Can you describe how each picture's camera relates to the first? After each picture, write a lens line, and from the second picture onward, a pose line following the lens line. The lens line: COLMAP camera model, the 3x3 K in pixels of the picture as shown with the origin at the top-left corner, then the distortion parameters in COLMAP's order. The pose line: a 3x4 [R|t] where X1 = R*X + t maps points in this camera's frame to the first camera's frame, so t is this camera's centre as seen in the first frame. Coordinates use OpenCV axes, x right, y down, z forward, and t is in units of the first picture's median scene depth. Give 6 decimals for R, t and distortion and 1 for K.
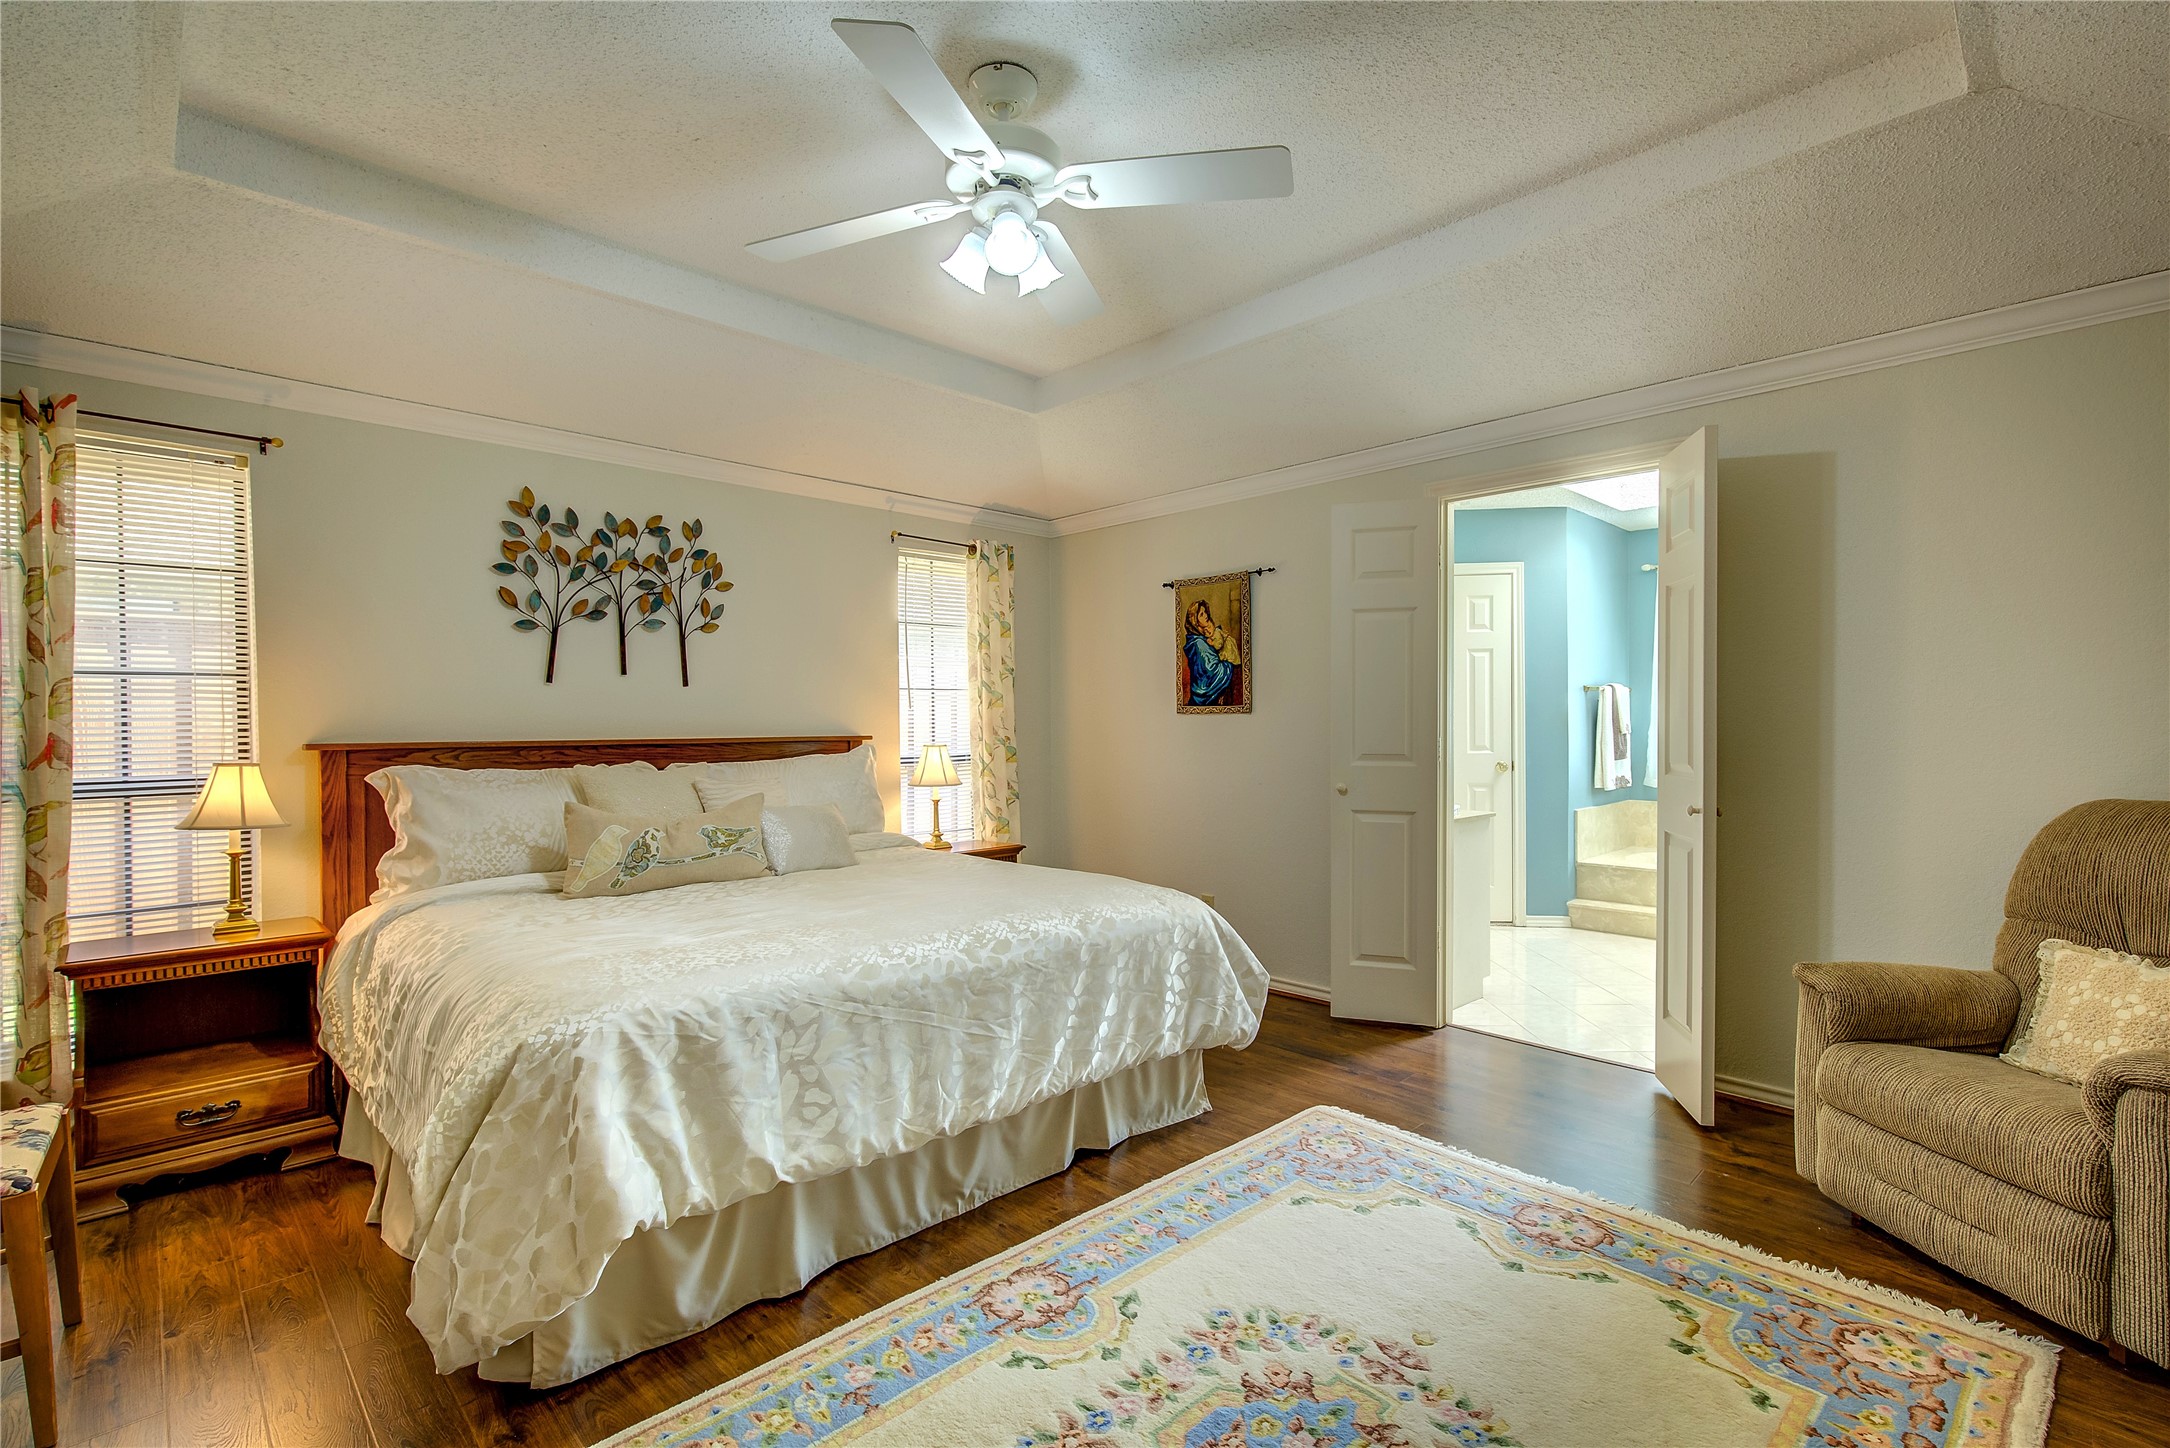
lens RADIAL K [[981.5, 0, 1094.4], [0, 981.5, 725.8], [0, 0, 1]] dist [-0.003817, 0.001810]
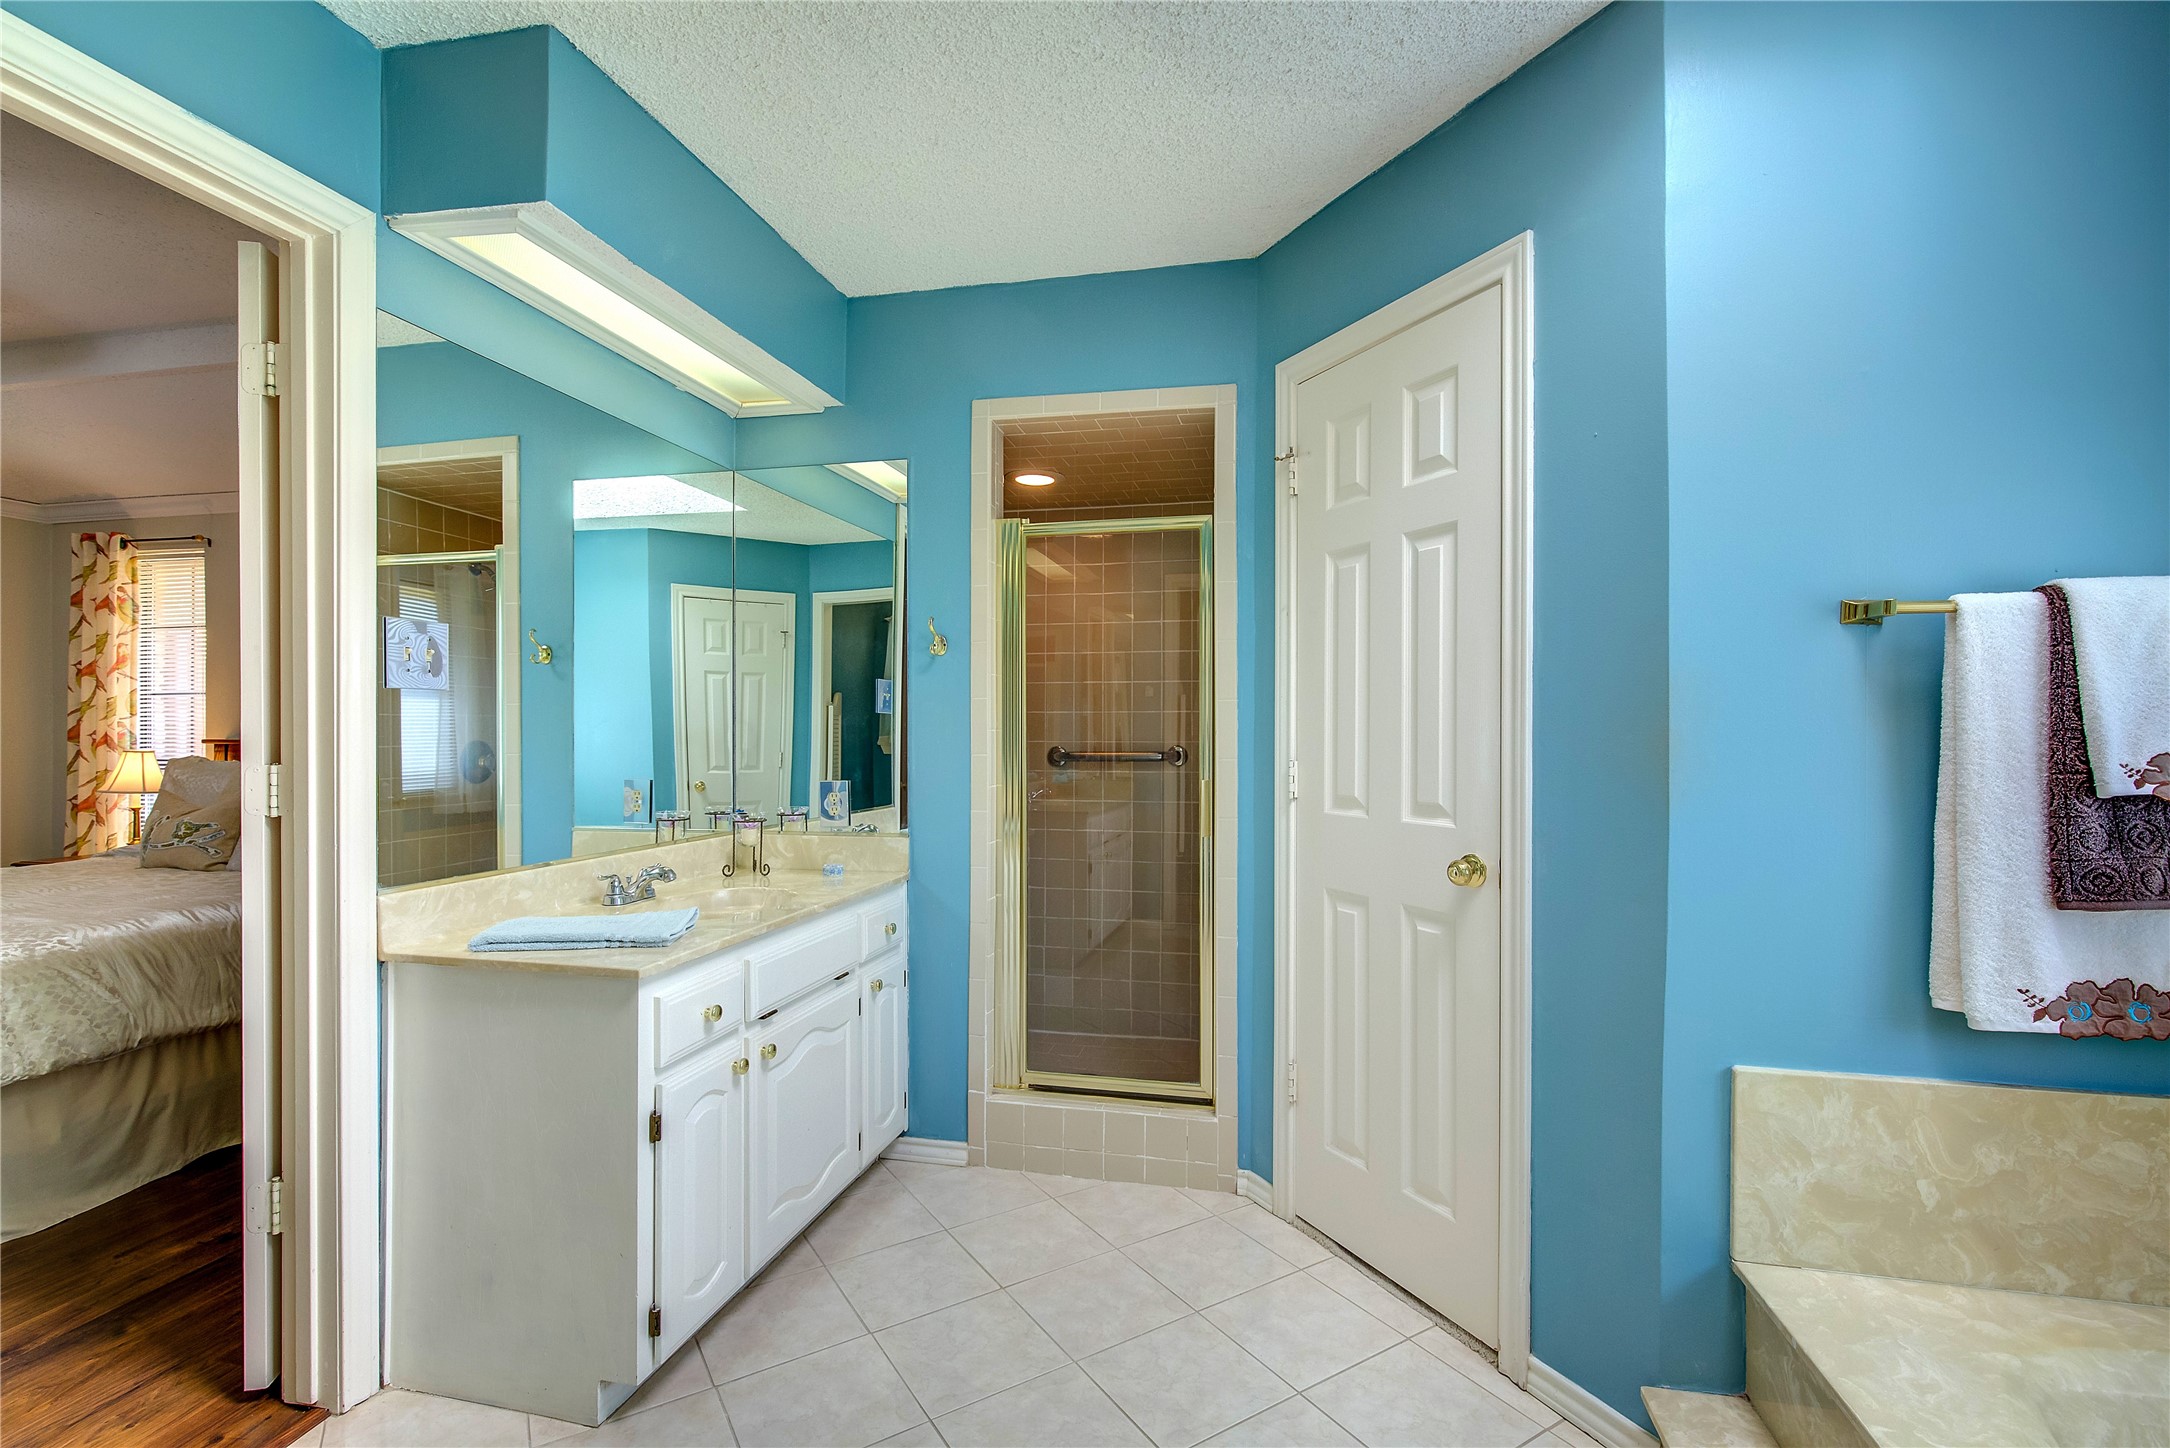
lens RADIAL K [[981.5, 0, 1087.7], [0, 981.5, 726.8], [0, 0, 1]] dist [-0.003817, 0.001810]
pose [[0.547170, 0.006682, -0.836995, 0.960494], [-0.006694, 0.999971, 0.003607, -0.011671], [0.836995, 0.003629, 0.547199, 1.086647]]
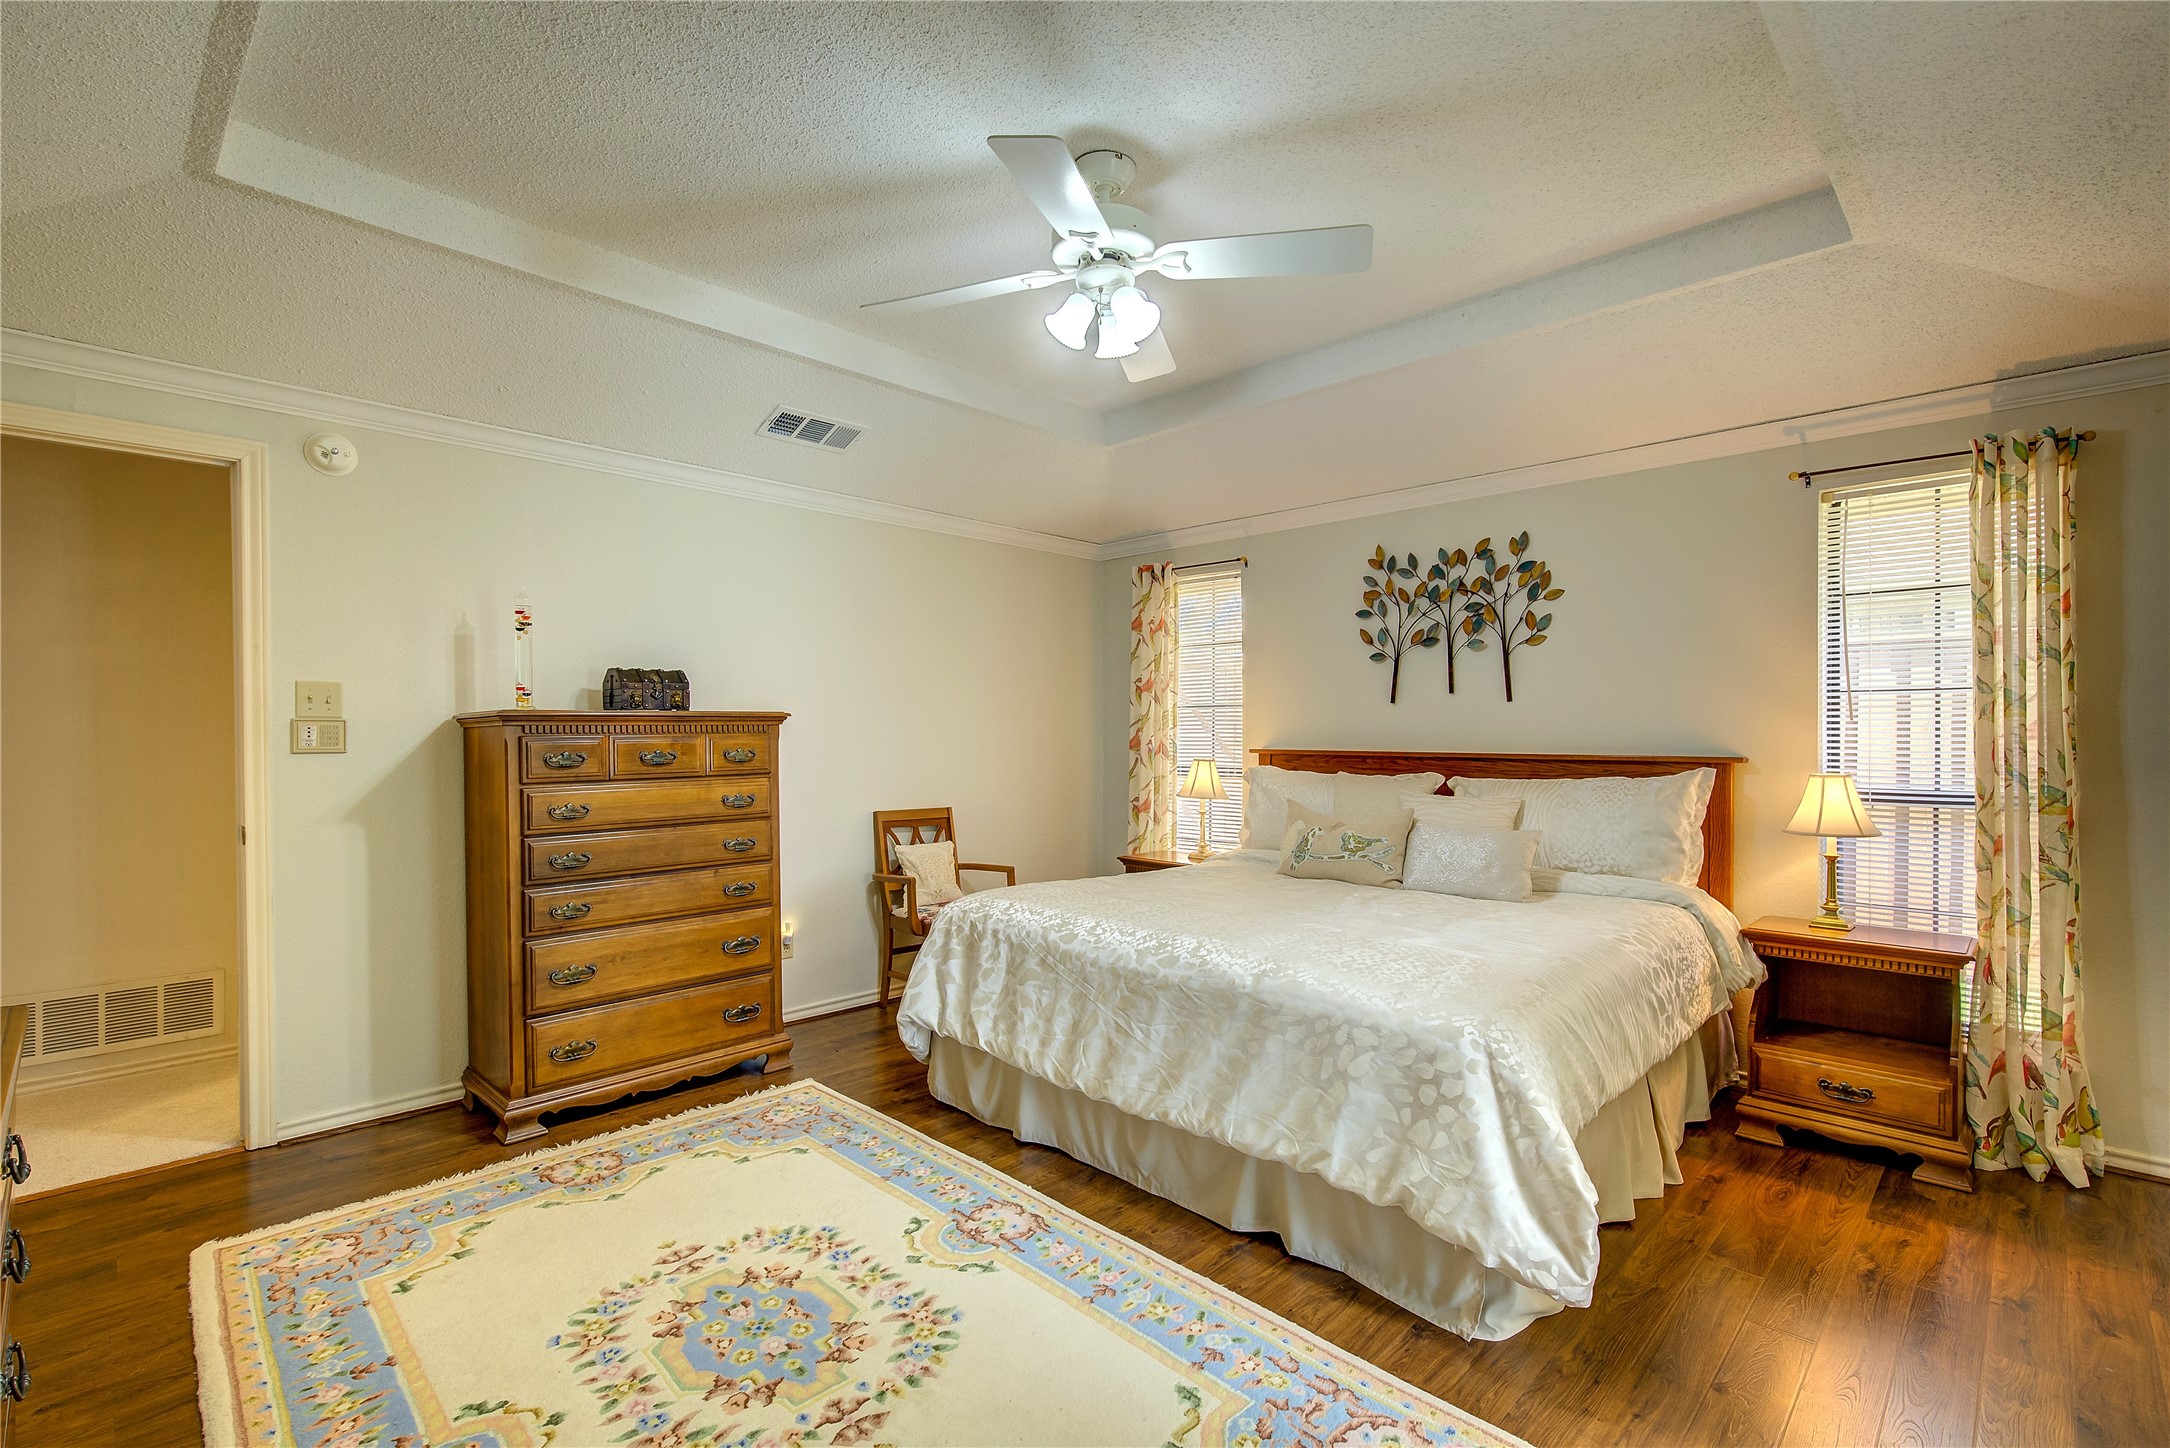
lens RADIAL K [[981.5, 0, 1095.1], [0, 981.5, 727.3], [0, 0, 1]] dist [-0.003817, 0.001810]
pose [[0.024549, 0.002617, -0.999695, 0.621996], [-0.004881, 0.999985, 0.002498, -0.015484], [0.999687, 0.004818, 0.024561, 0.594034]]
